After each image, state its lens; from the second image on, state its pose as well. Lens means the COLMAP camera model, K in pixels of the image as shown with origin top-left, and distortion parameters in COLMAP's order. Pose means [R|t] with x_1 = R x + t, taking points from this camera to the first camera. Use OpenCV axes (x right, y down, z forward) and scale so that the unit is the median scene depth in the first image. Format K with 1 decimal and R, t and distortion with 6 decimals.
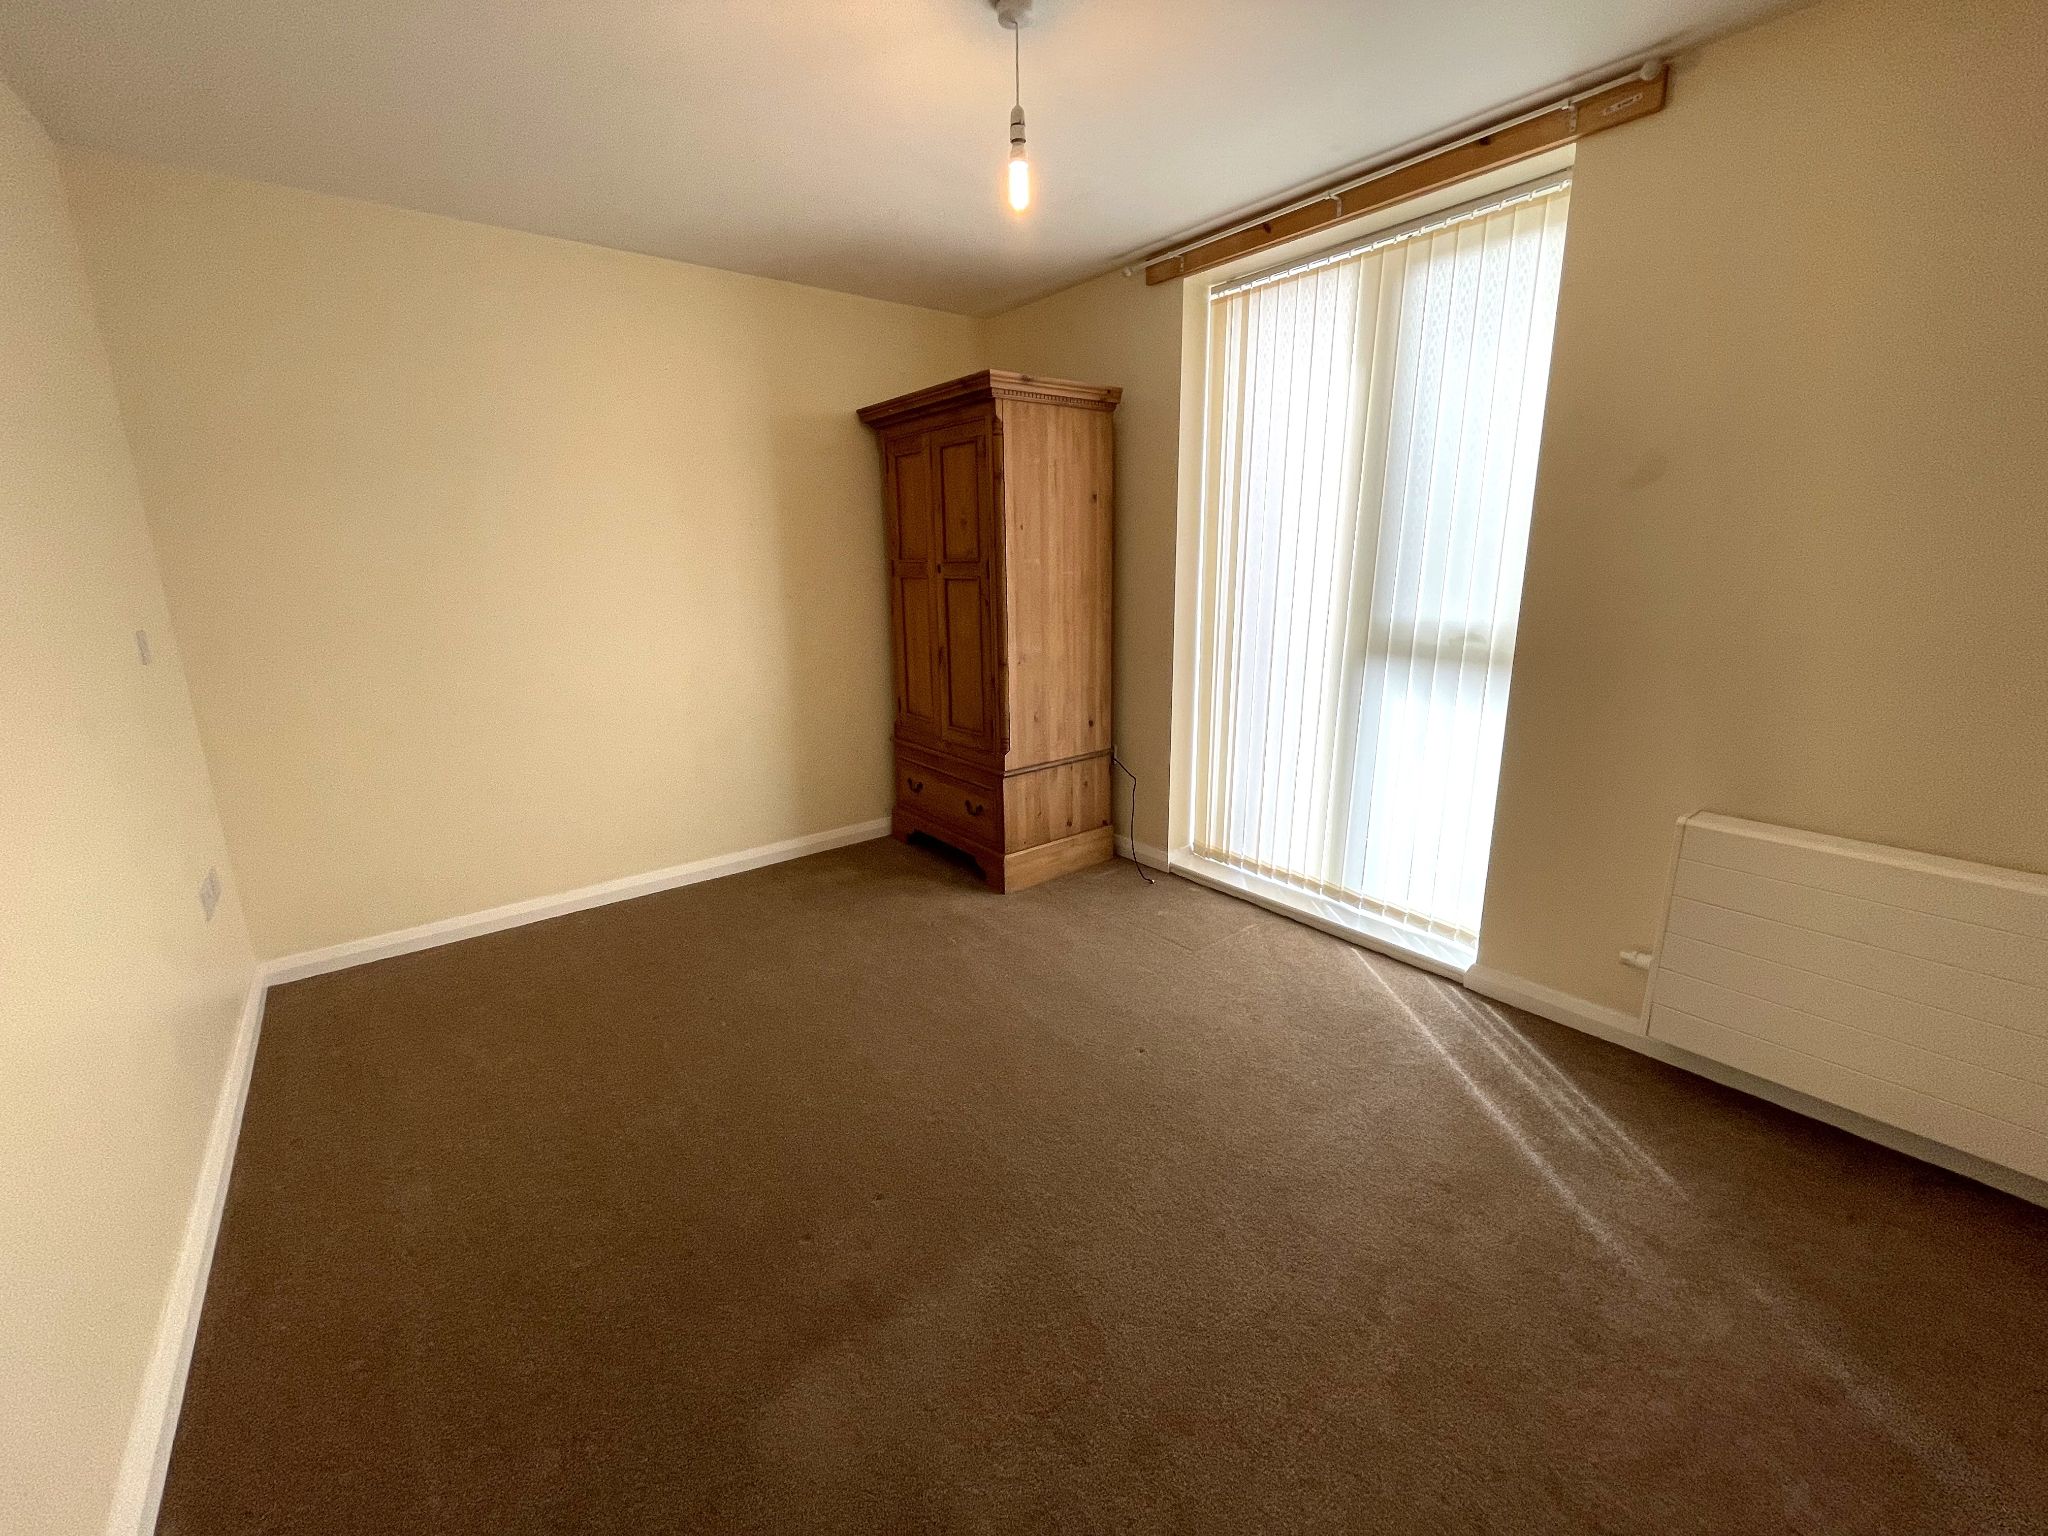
lens RADIAL K [[822.9, 0, 1019.8], [0, 822.9, 745.9], [0, 0, 1]] dist [-0.003720, -0.000894]
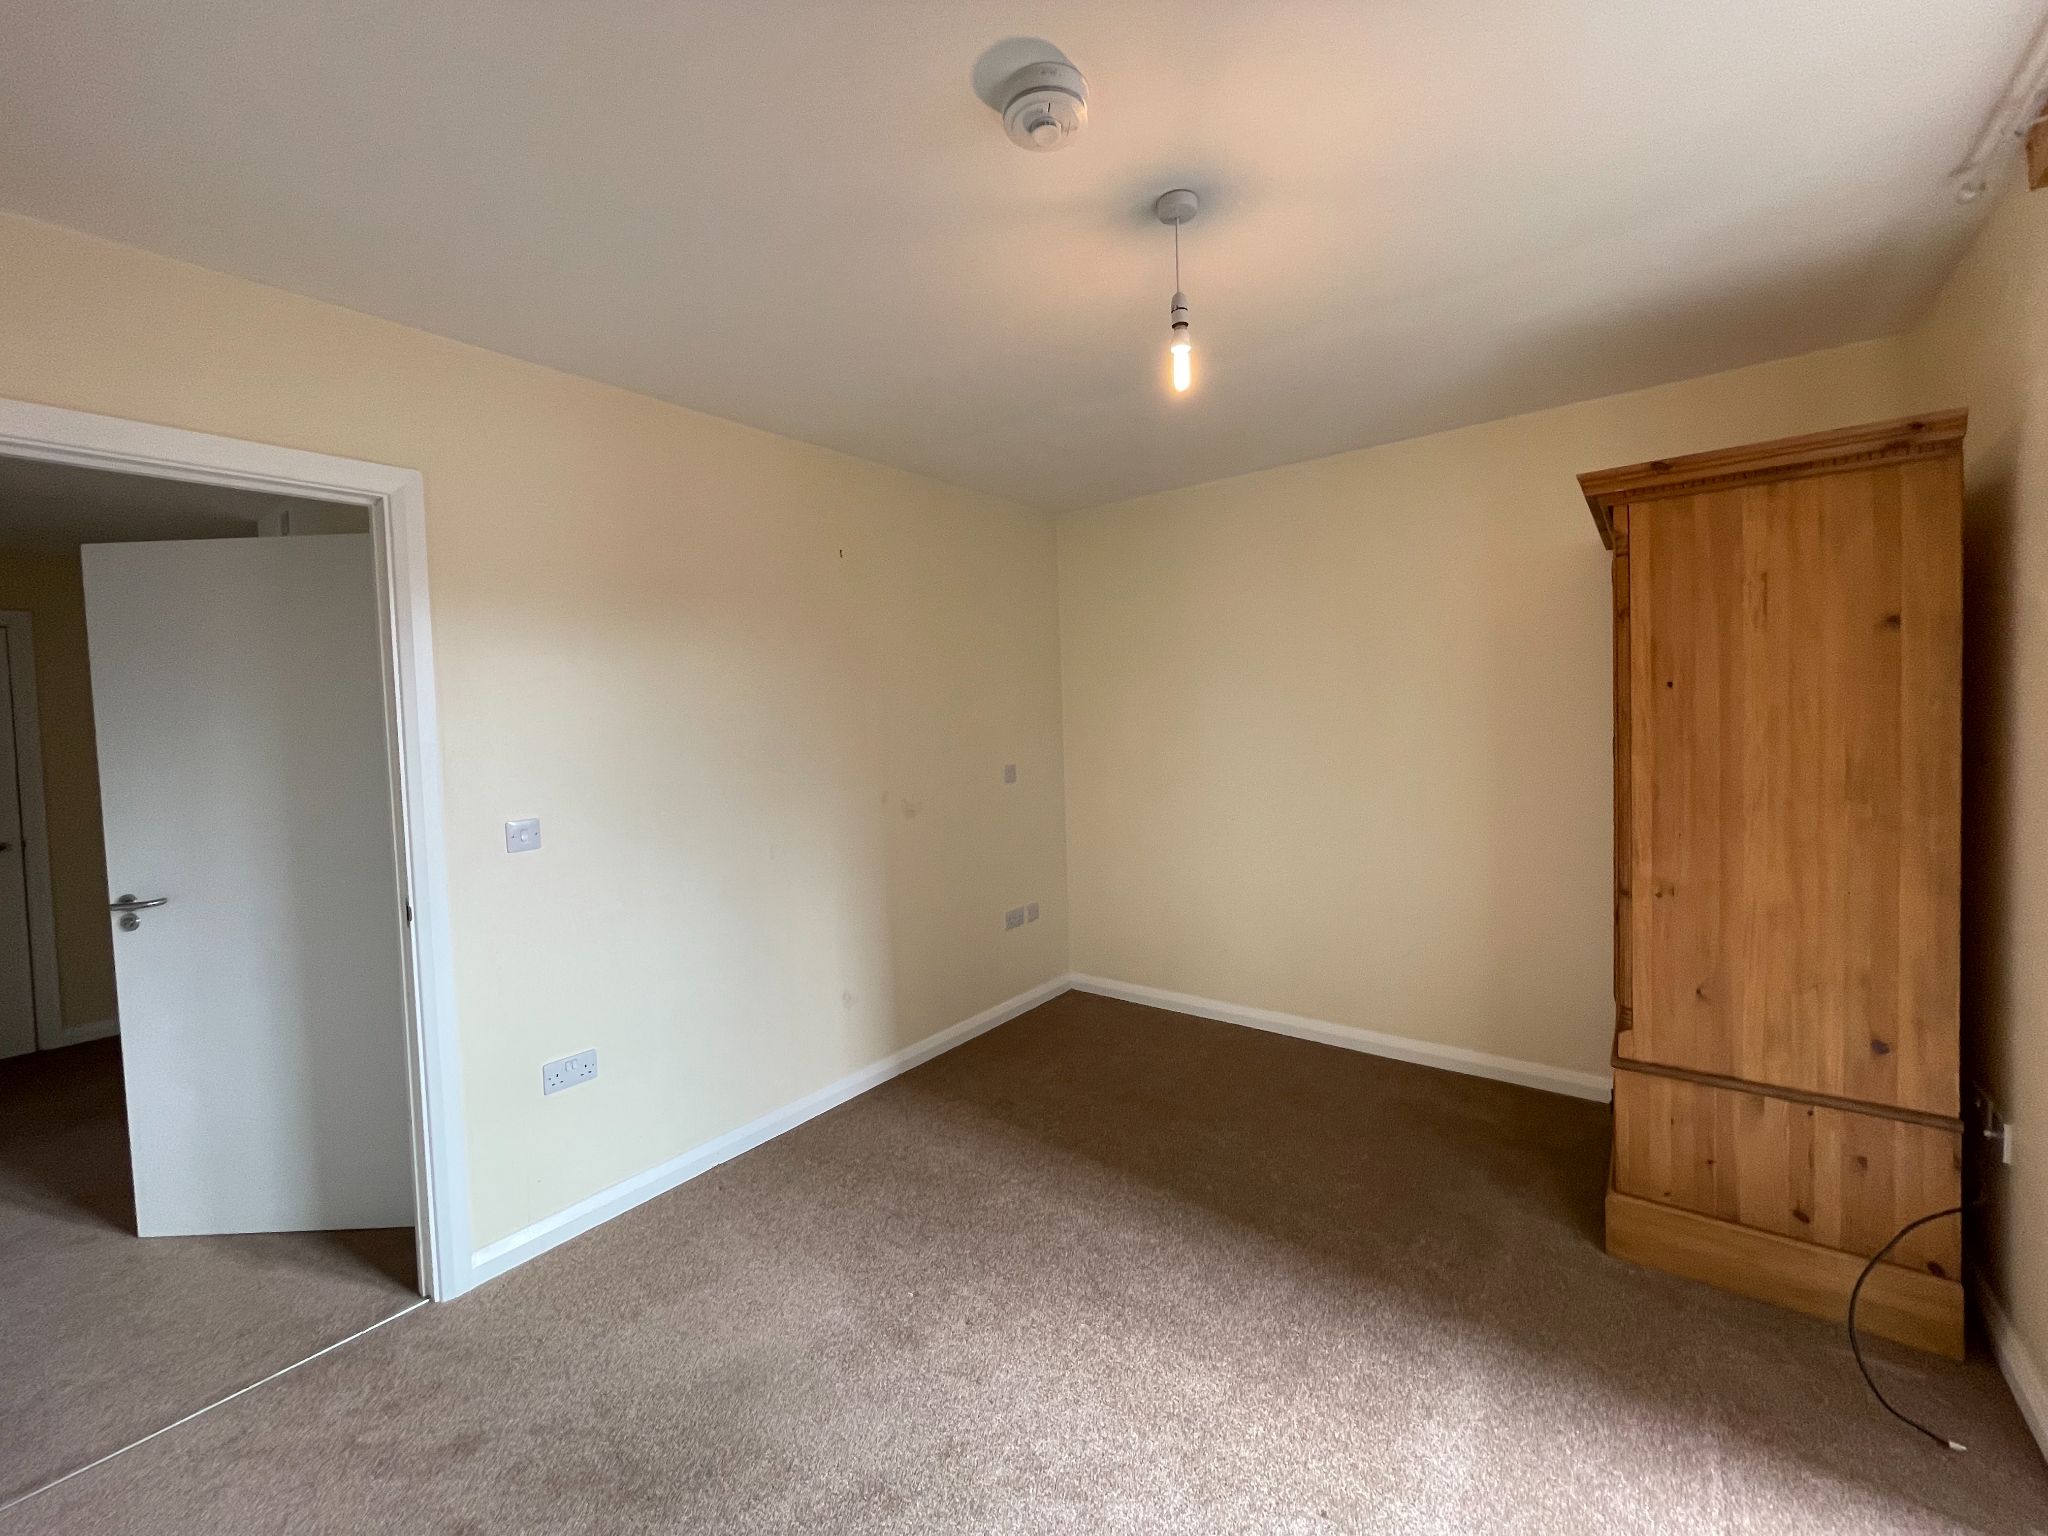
lens RADIAL K [[822.9, 0, 1019.8], [0, 822.9, 745.9], [0, 0, 1]] dist [-0.003720, -0.000894]
pose [[0.247874, 0.042128, -0.967876, 0.461287], [-0.199311, 0.979900, -0.008392, -0.104936], [0.948068, 0.194988, 0.251289, 0.344370]]
